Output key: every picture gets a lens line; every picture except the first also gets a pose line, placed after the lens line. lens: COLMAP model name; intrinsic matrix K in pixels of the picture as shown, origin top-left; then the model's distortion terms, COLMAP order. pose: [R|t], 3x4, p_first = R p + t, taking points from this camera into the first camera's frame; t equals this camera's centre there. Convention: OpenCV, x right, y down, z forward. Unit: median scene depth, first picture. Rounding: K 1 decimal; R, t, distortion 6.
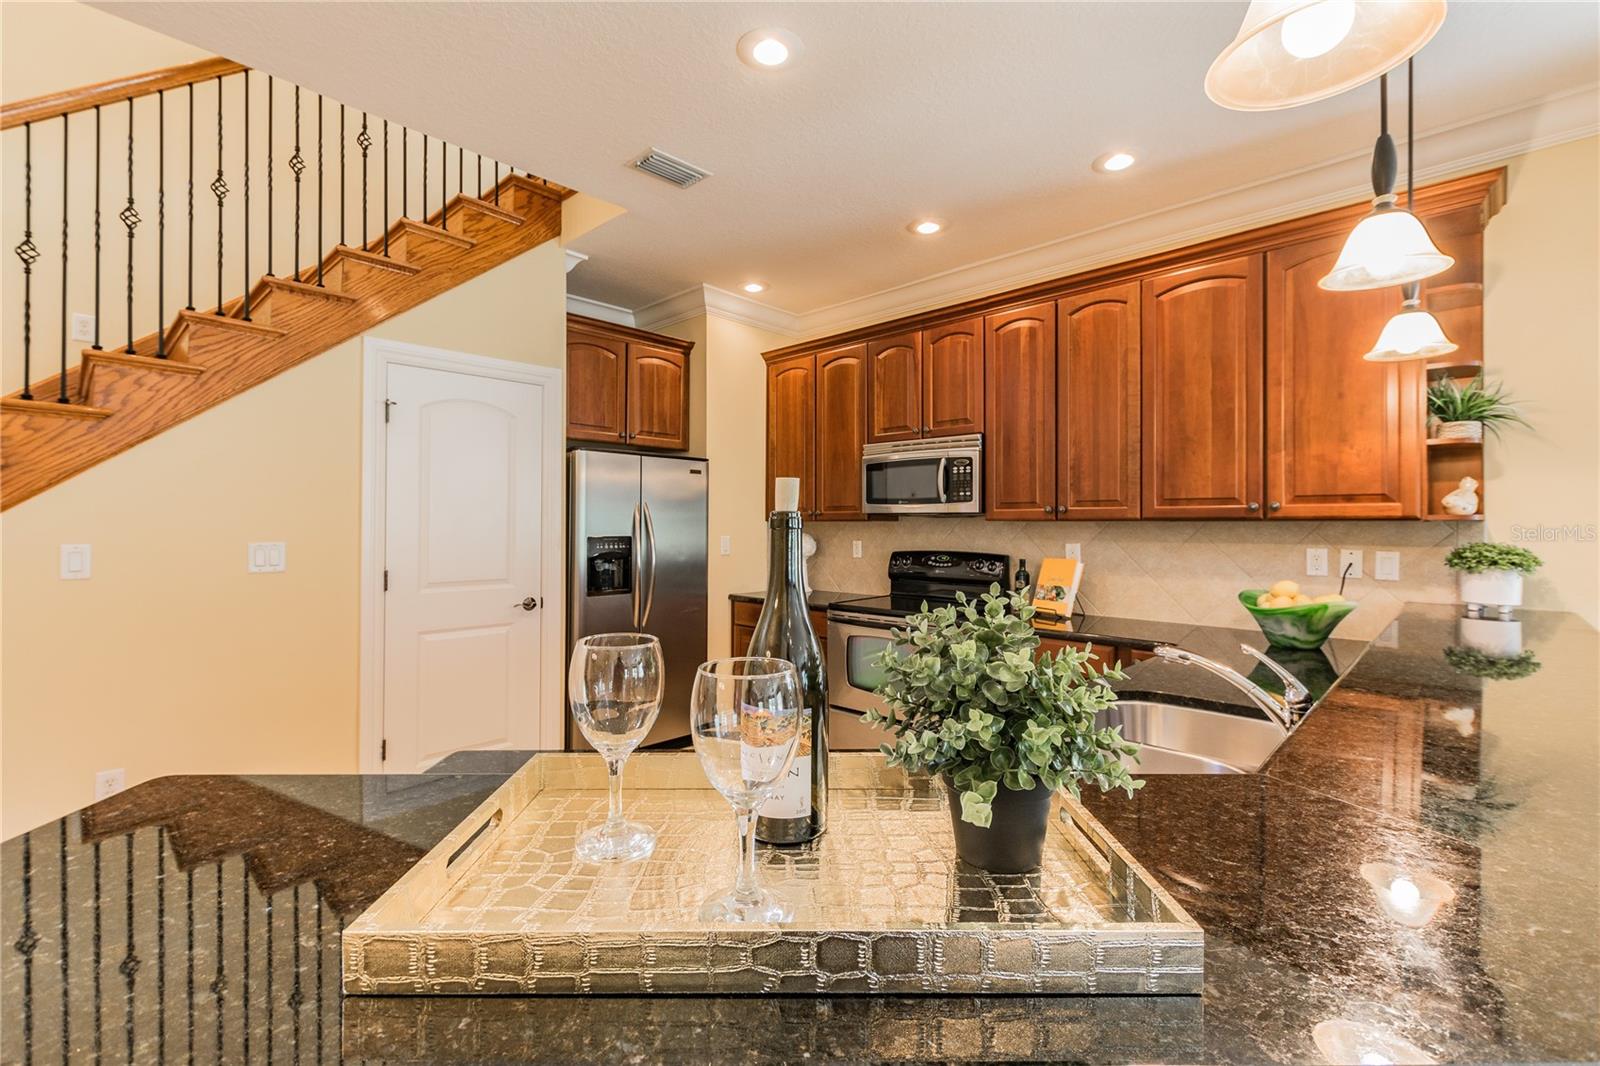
lens RADIAL K [[692.7, 0, 803.4], [0, 692.7, 527.4], [0, 0, 1]] dist [0.001825, 0.000359]
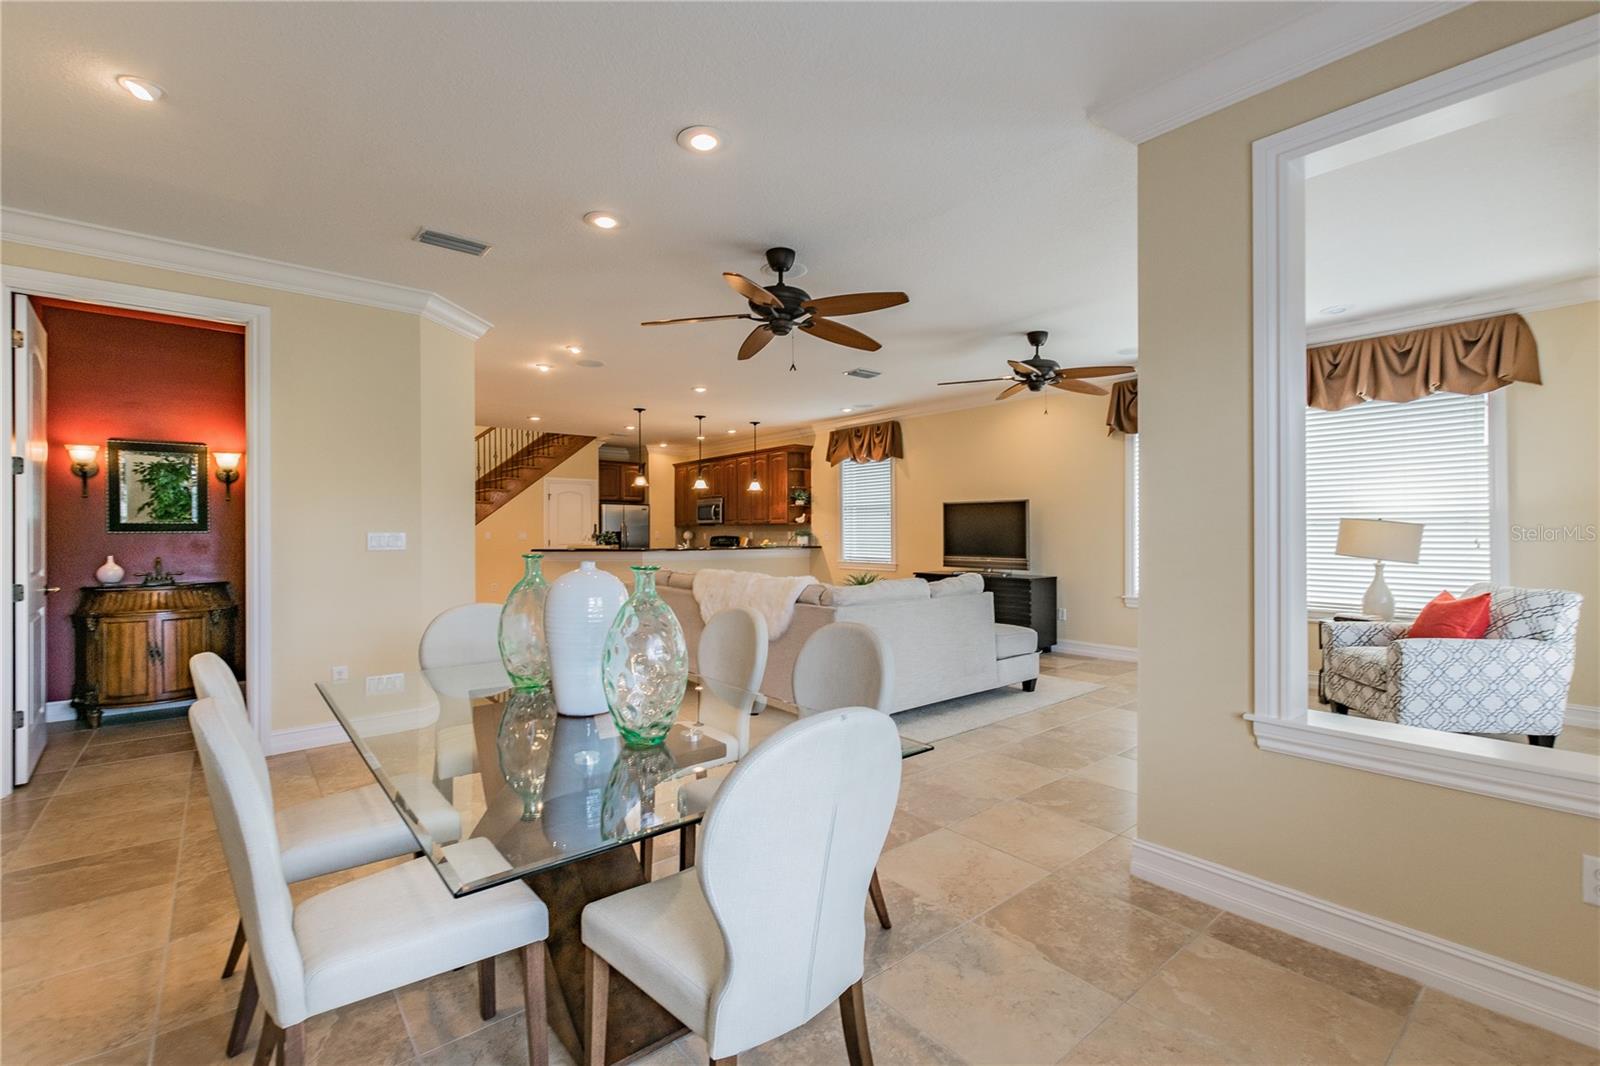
lens RADIAL K [[692.7, 0, 803.4], [0, 692.7, 527.4], [0, 0, 1]] dist [0.001825, 0.000359]
pose [[0.993923, -0.006143, -0.109905, 1.033883], [0.004722, 0.999902, -0.013188, 0.047120], [0.109975, 0.012589, 0.993855, -2.261155]]
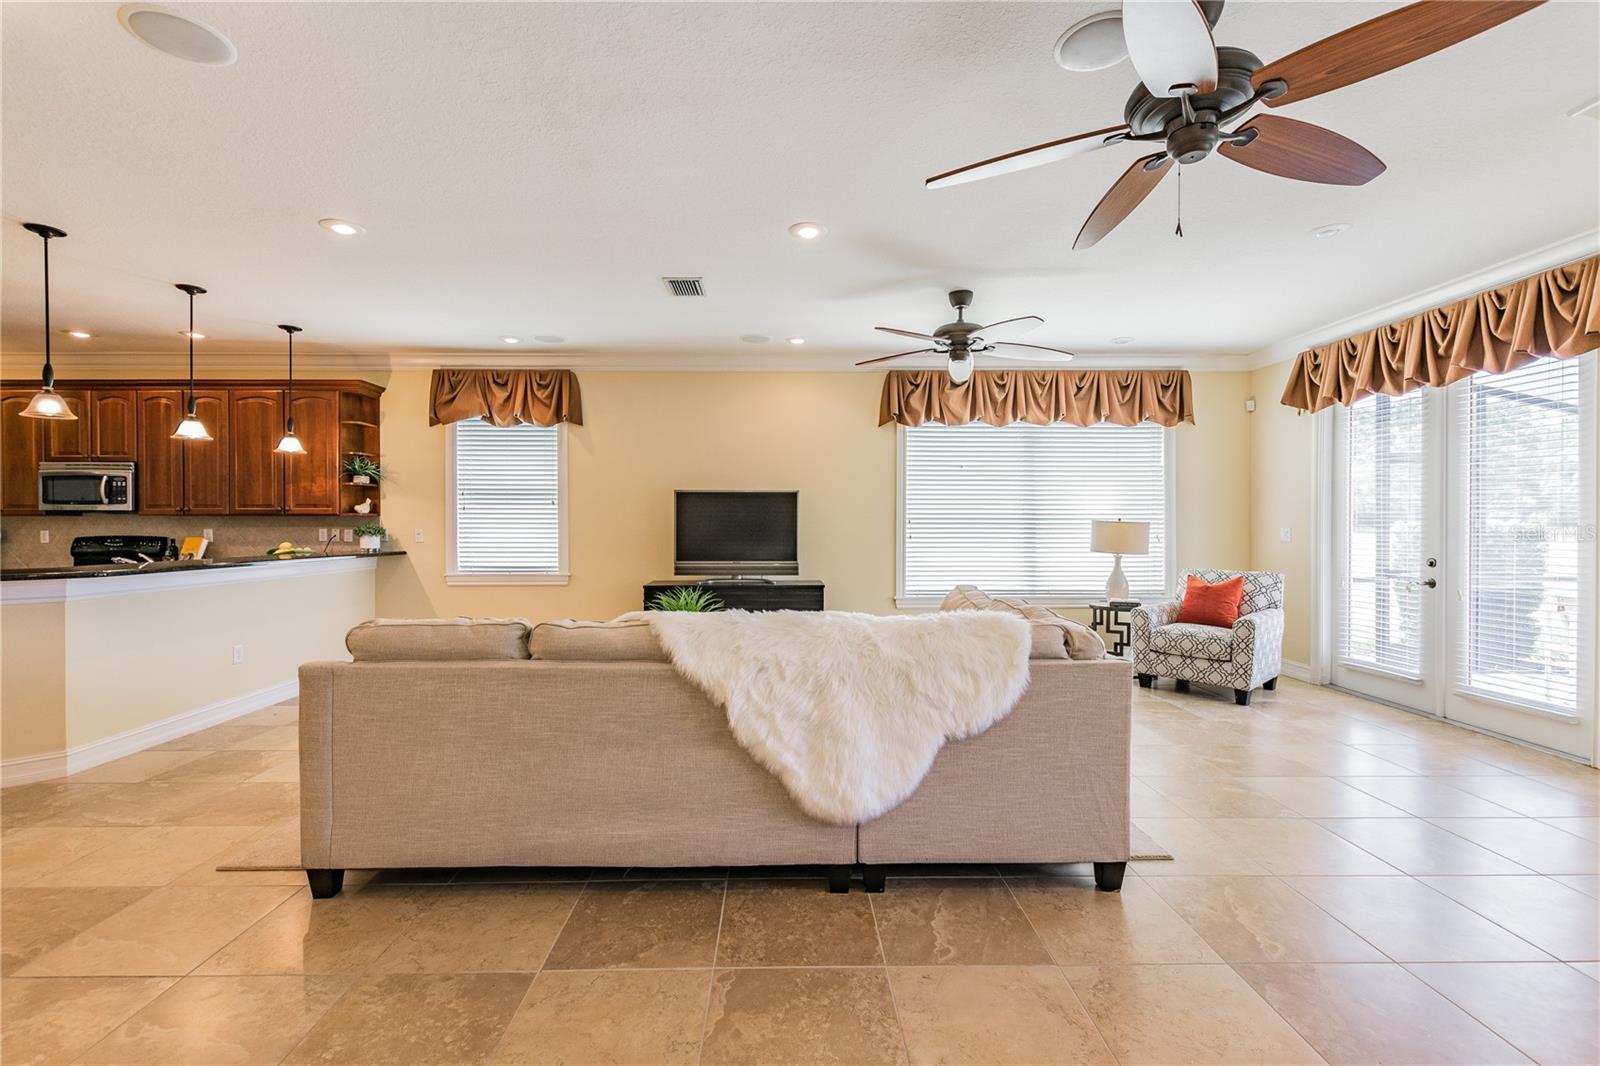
lens RADIAL K [[690.7, 0, 784.4], [0, 690.7, 532.7], [0, 0, 1]] dist [0.000565, -0.000301]
pose [[0.708172, -0.009909, 0.705971, 0.201288], [0.006780, 0.999951, 0.007234, 0.031295], [-0.706007, -0.000337, 0.708204, -1.313785]]
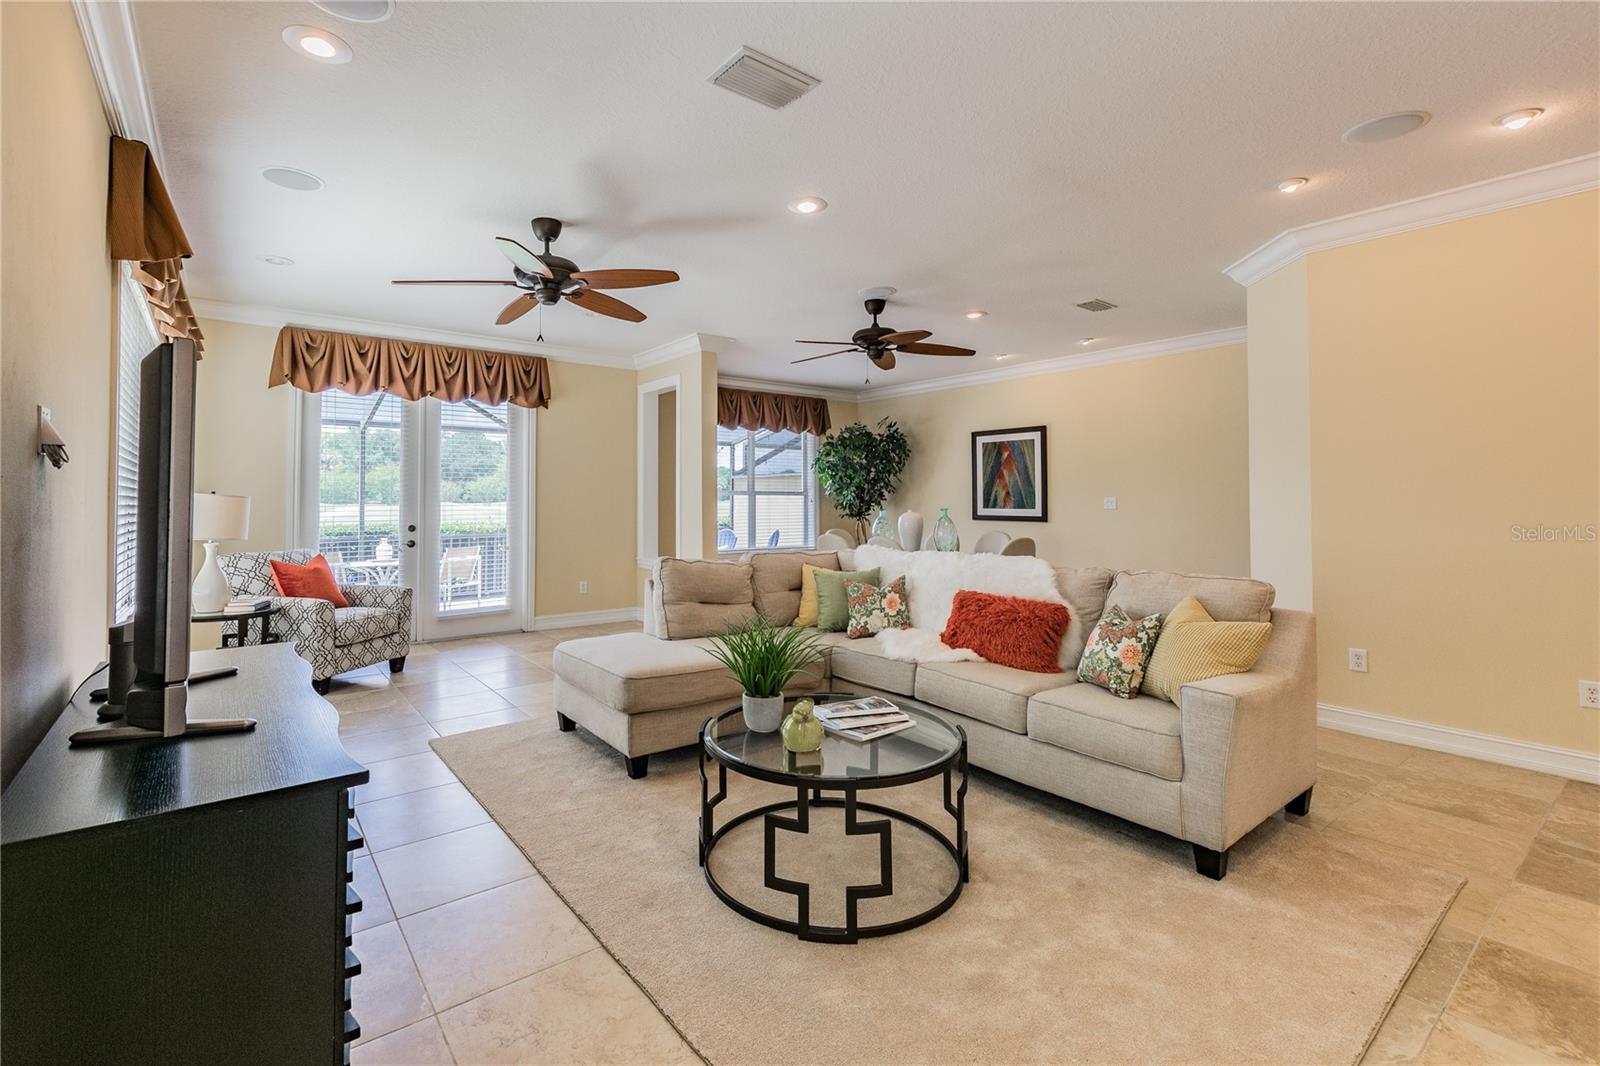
lens RADIAL K [[703.4, 0, 763.5], [0, 703.4, 493.9], [0, 0, 1]] dist [0.002423, 0.000243]
pose [[-0.987974, 0.000948, 0.154617, 0.876880], [0.001014, 0.999999, 0.000350, 0.018697], [-0.154616, 0.000503, -0.987974, 0.477609]]
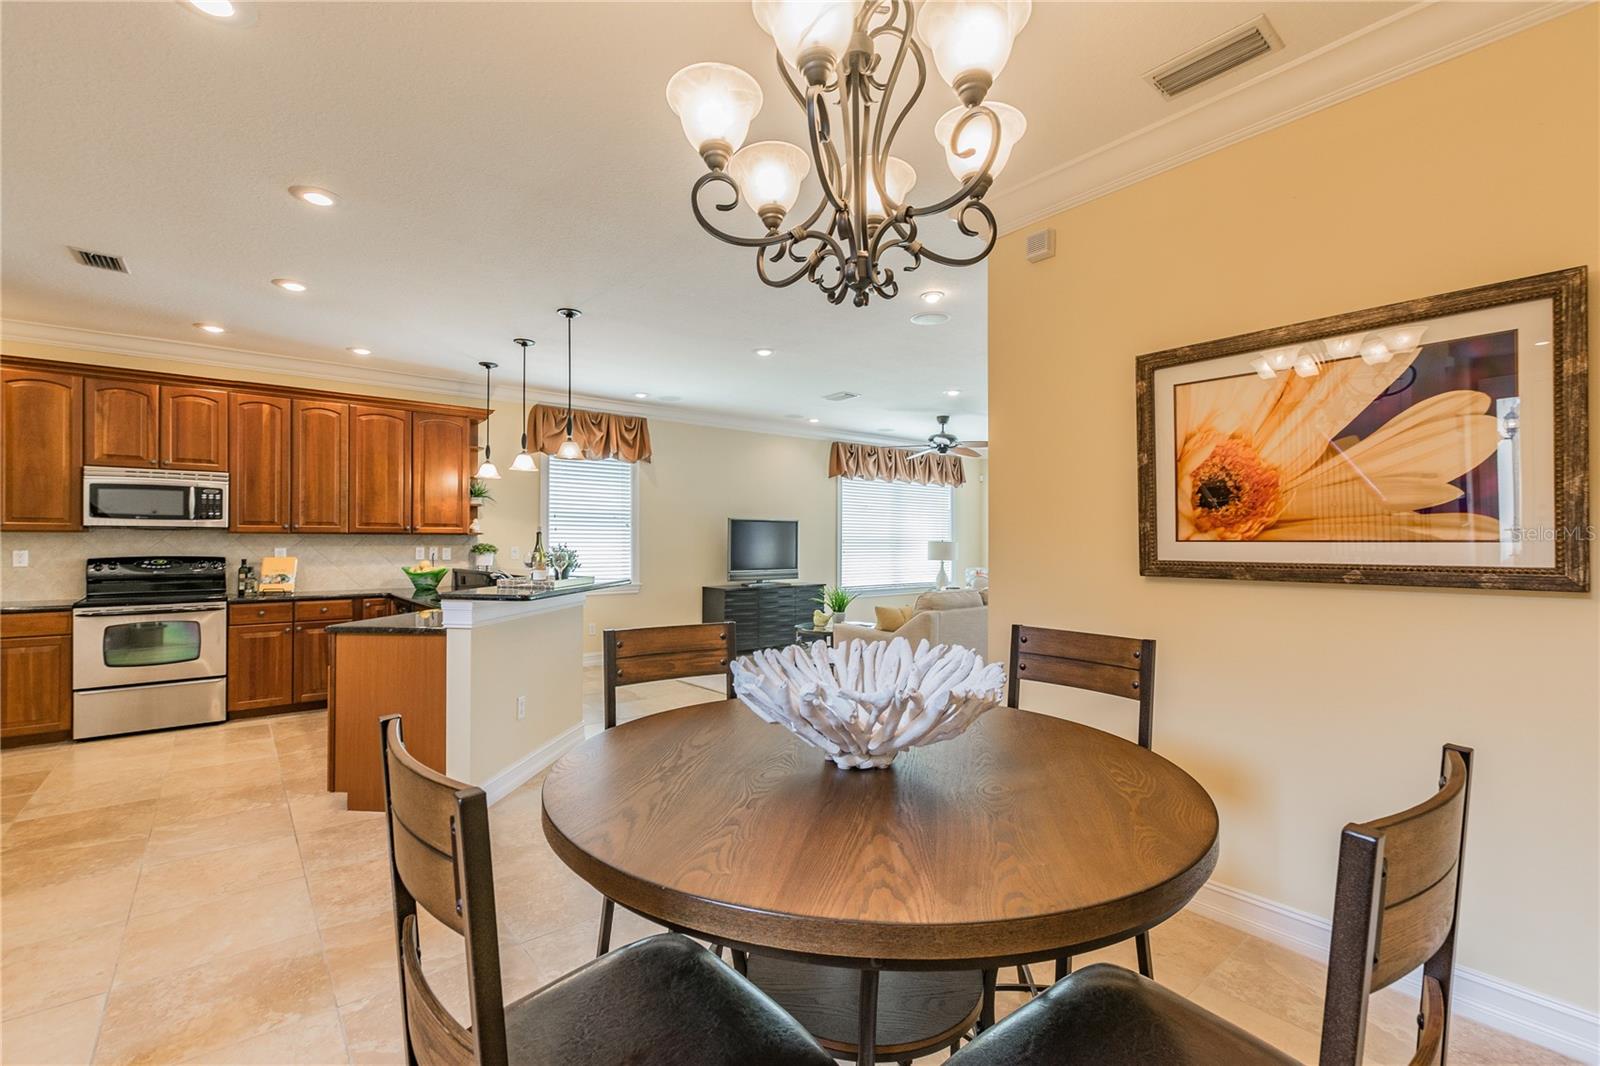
lens RADIAL K [[705.6, 0, 802.9], [0, 705.6, 534.8], [0, 0, 1]] dist [-0.000322, 0.000130]
pose [[0.107728, 0.007967, 0.994148, -1.142375], [0.005030, 0.999951, -0.008558, 0.014005], [-0.994168, 0.005922, 0.107683, -0.376419]]
